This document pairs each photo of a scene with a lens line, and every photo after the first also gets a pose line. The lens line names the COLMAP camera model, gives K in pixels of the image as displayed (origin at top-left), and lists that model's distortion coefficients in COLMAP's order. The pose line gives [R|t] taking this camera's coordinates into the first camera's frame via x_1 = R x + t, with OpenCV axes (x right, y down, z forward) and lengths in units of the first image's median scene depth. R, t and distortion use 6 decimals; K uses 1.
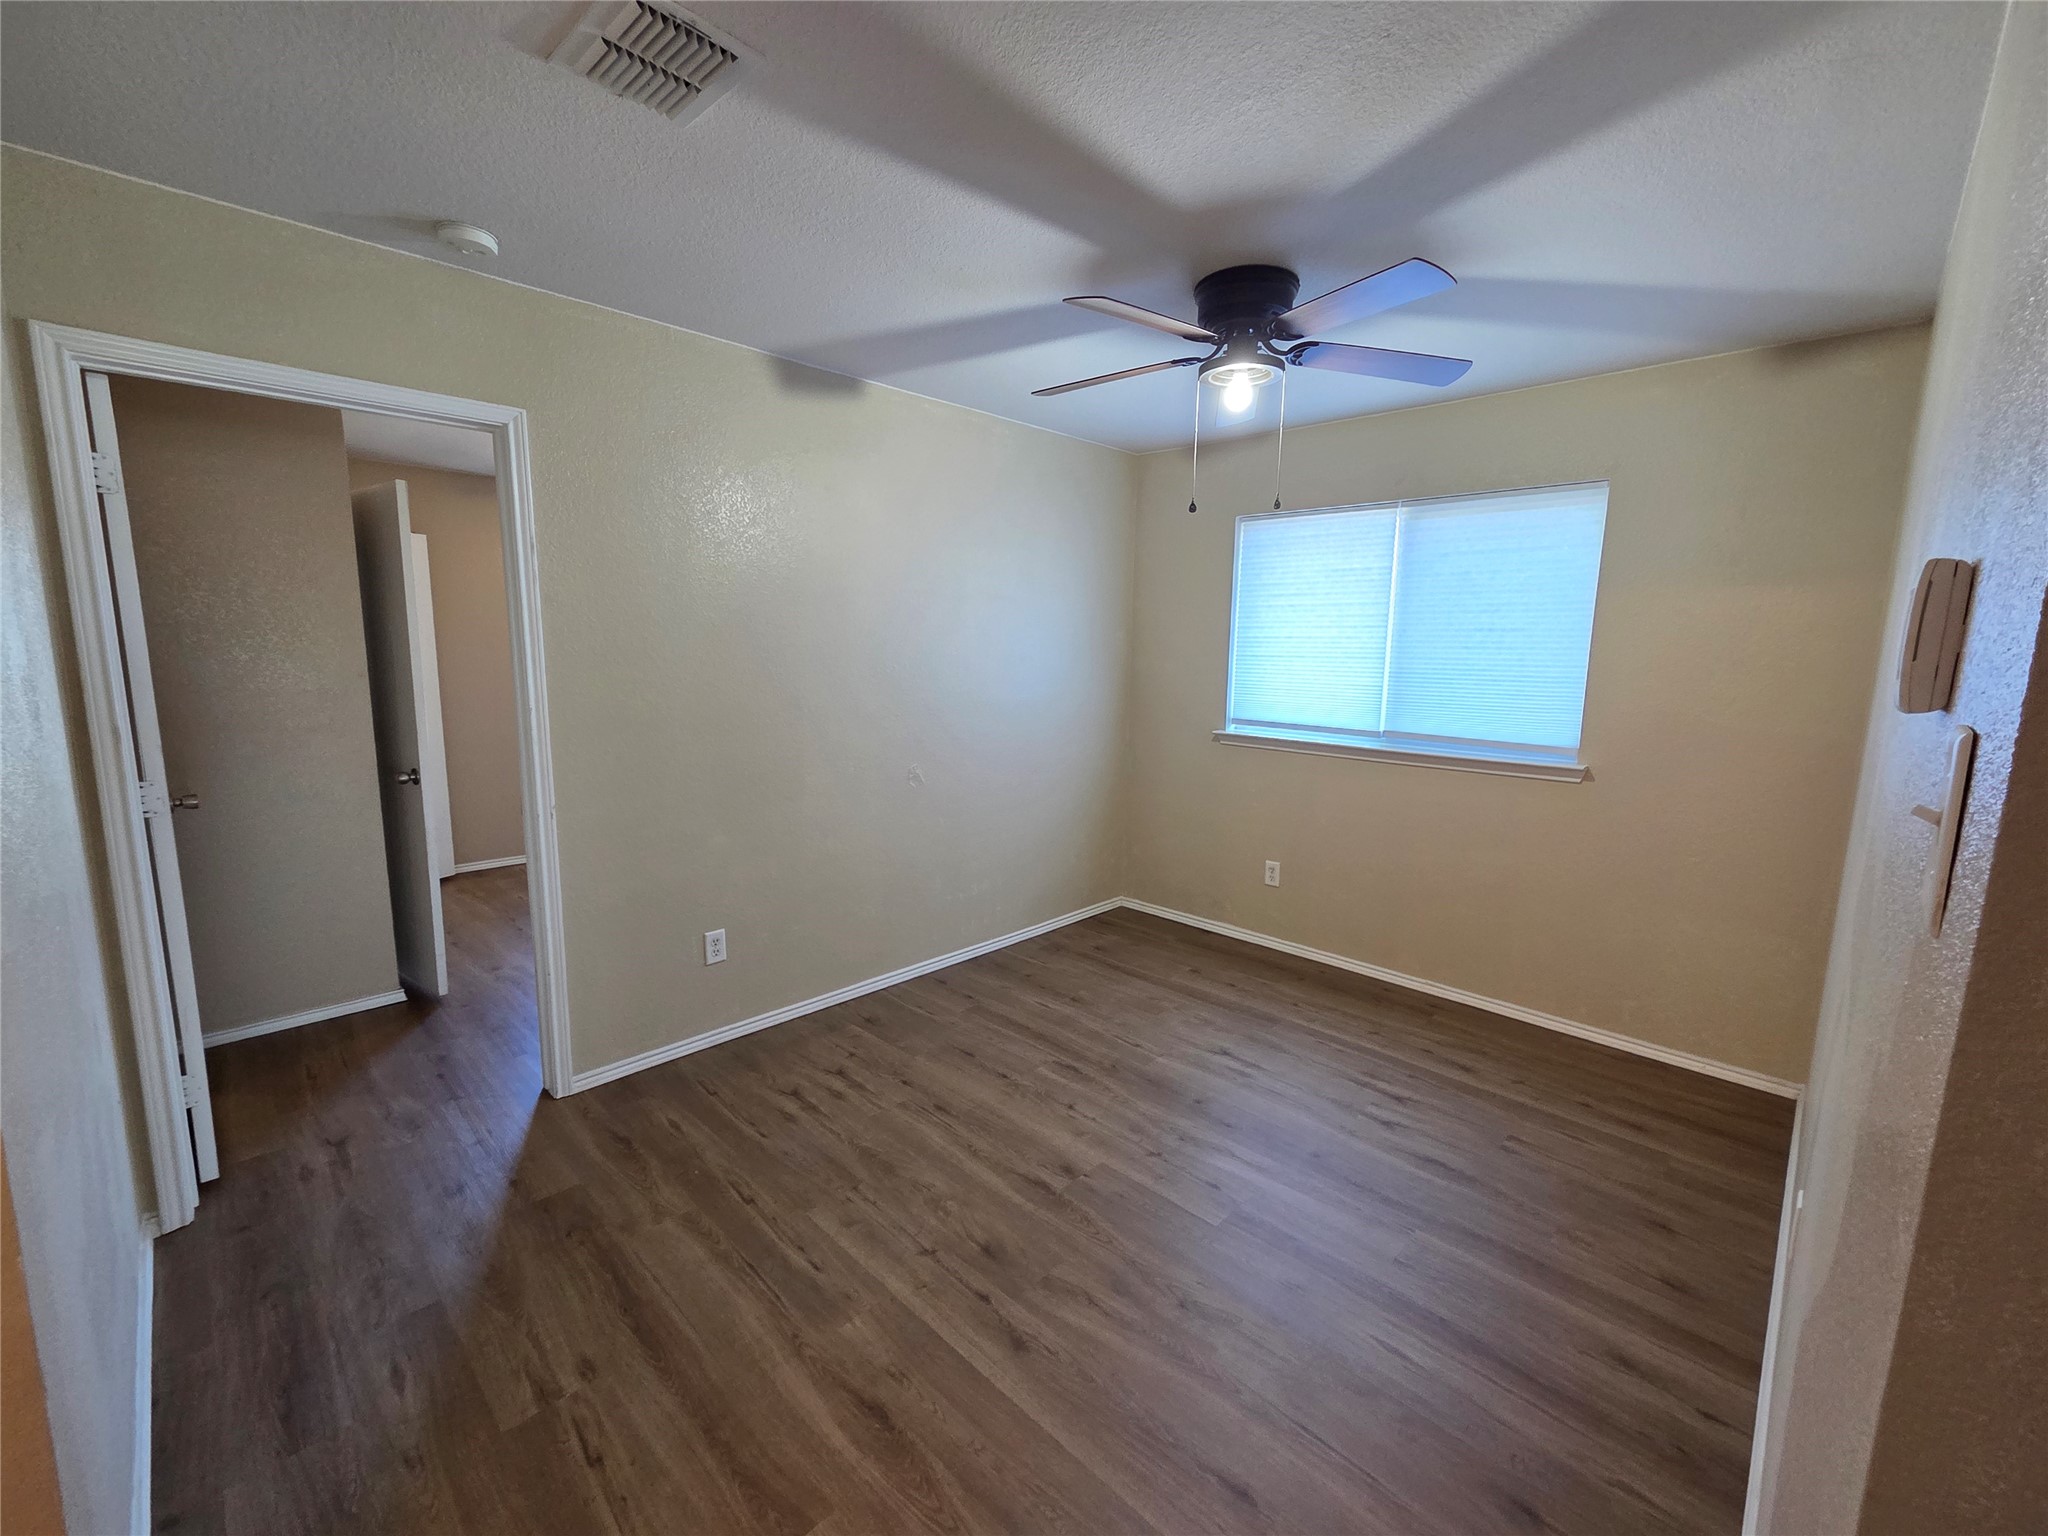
lens RADIAL K [[843.3, 0, 1020.5], [0, 843.3, 766.5], [0, 0, 1]] dist [-0.001442, 0.001004]
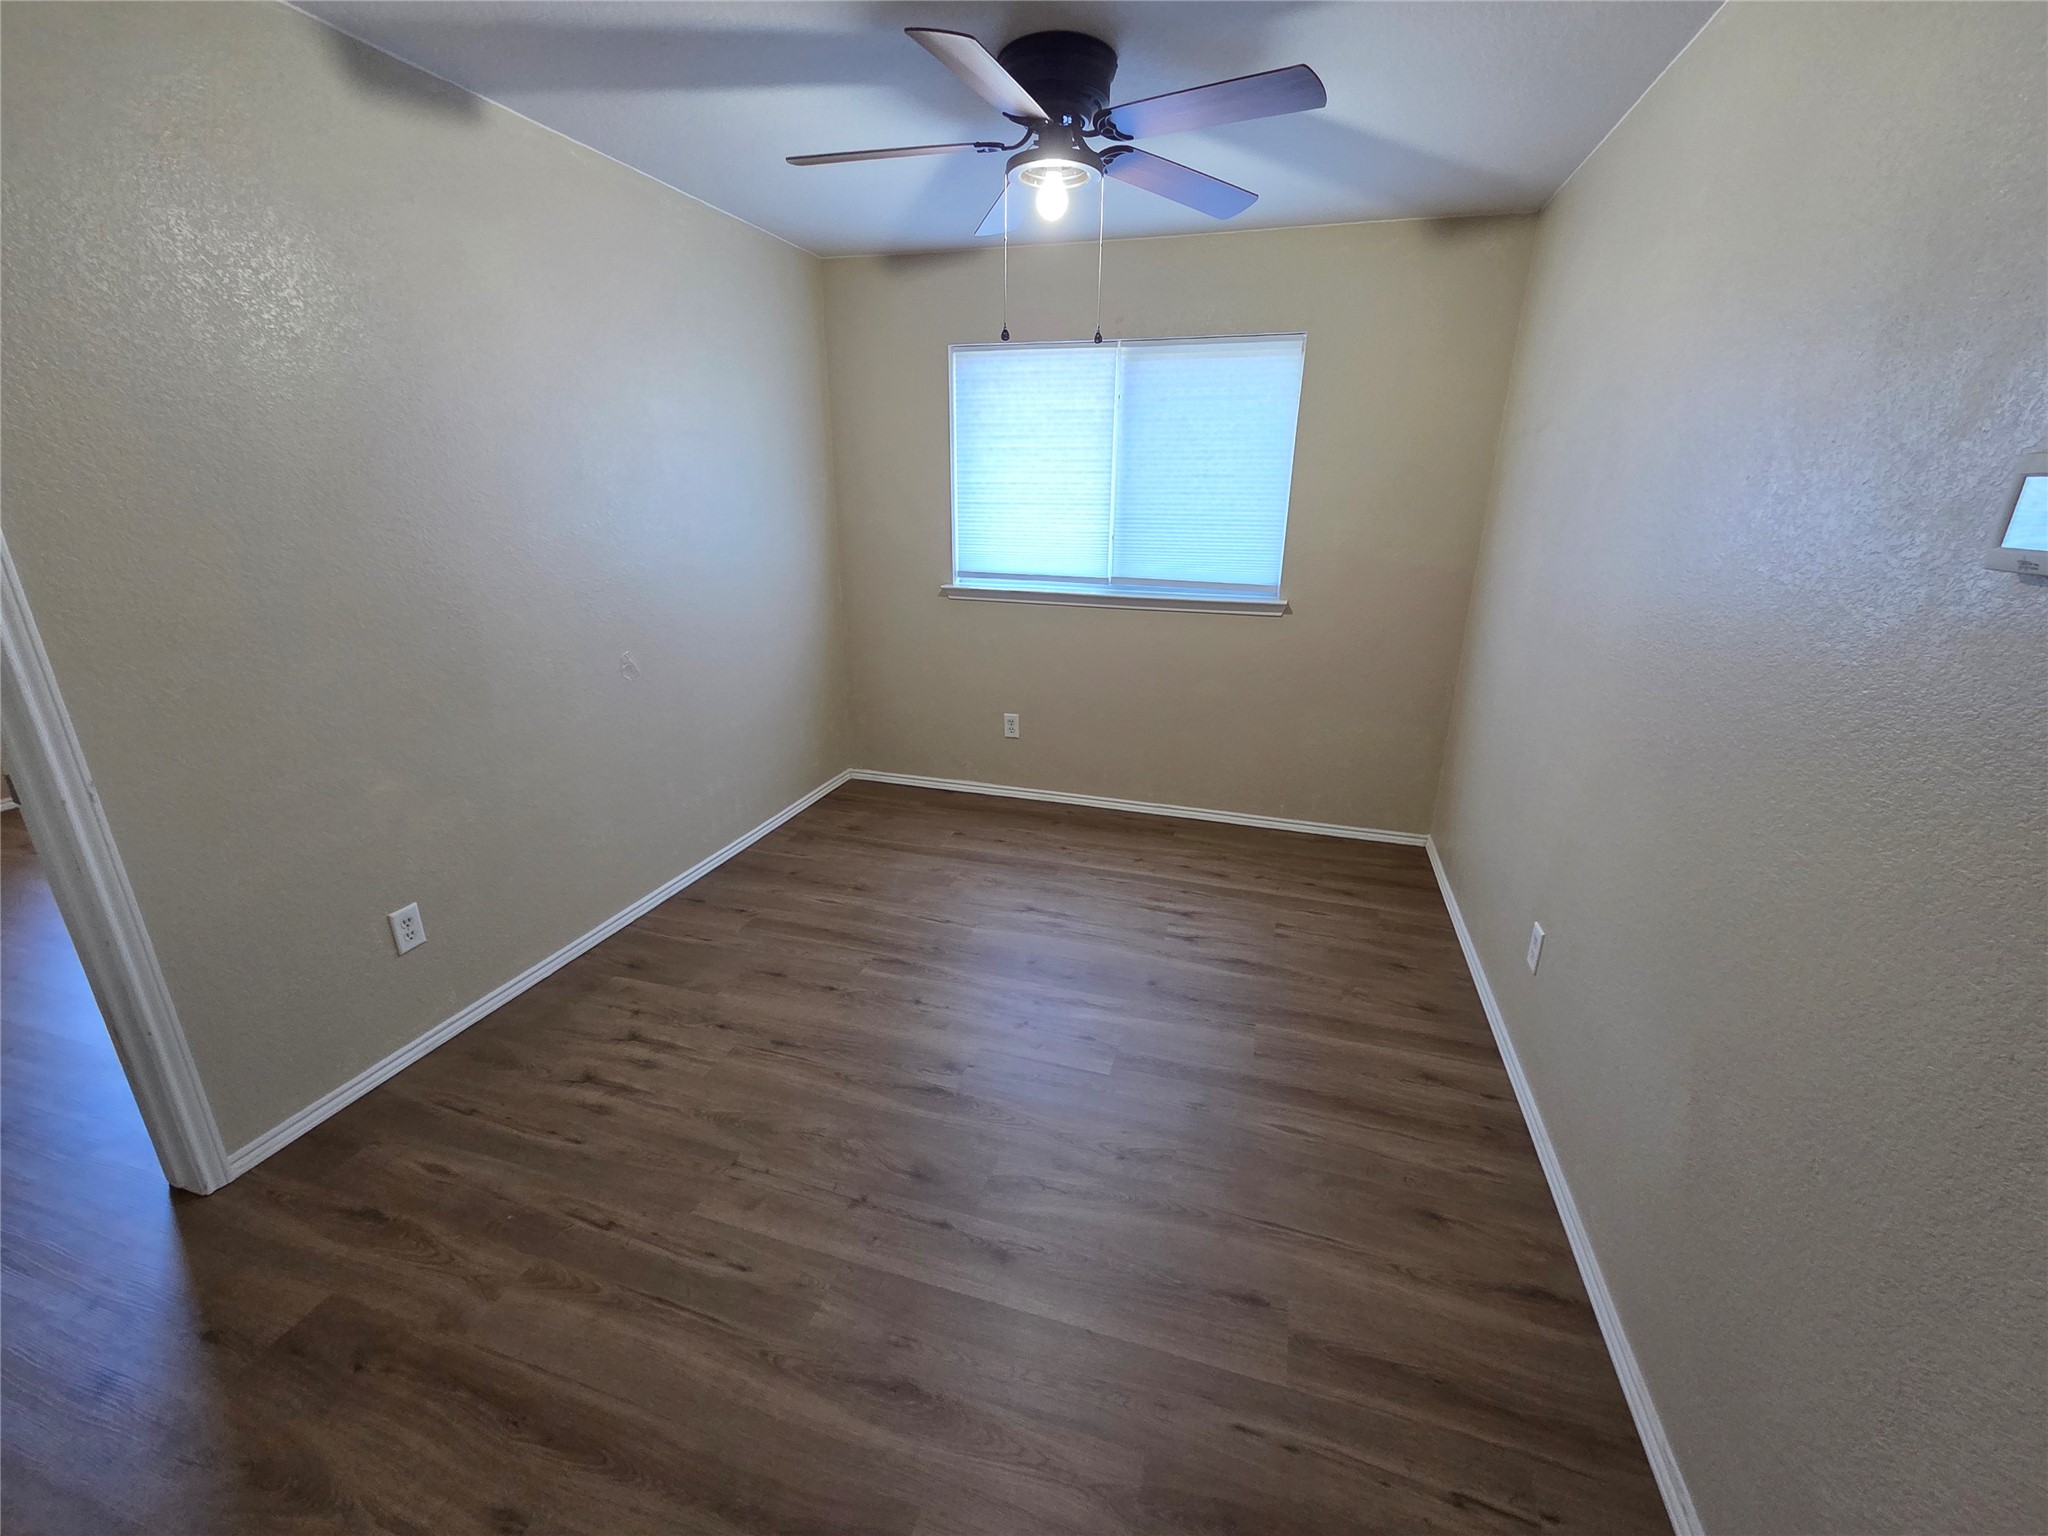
lens RADIAL K [[843.3, 0, 1020.5], [0, 843.3, 766.5], [0, 0, 1]] dist [-0.001442, 0.001004]
pose [[0.886290, -0.152069, 0.437452, -0.207696], [0.070538, 0.977860, 0.197015, -0.035532], [-0.457726, -0.143755, 0.877394, 0.141851]]
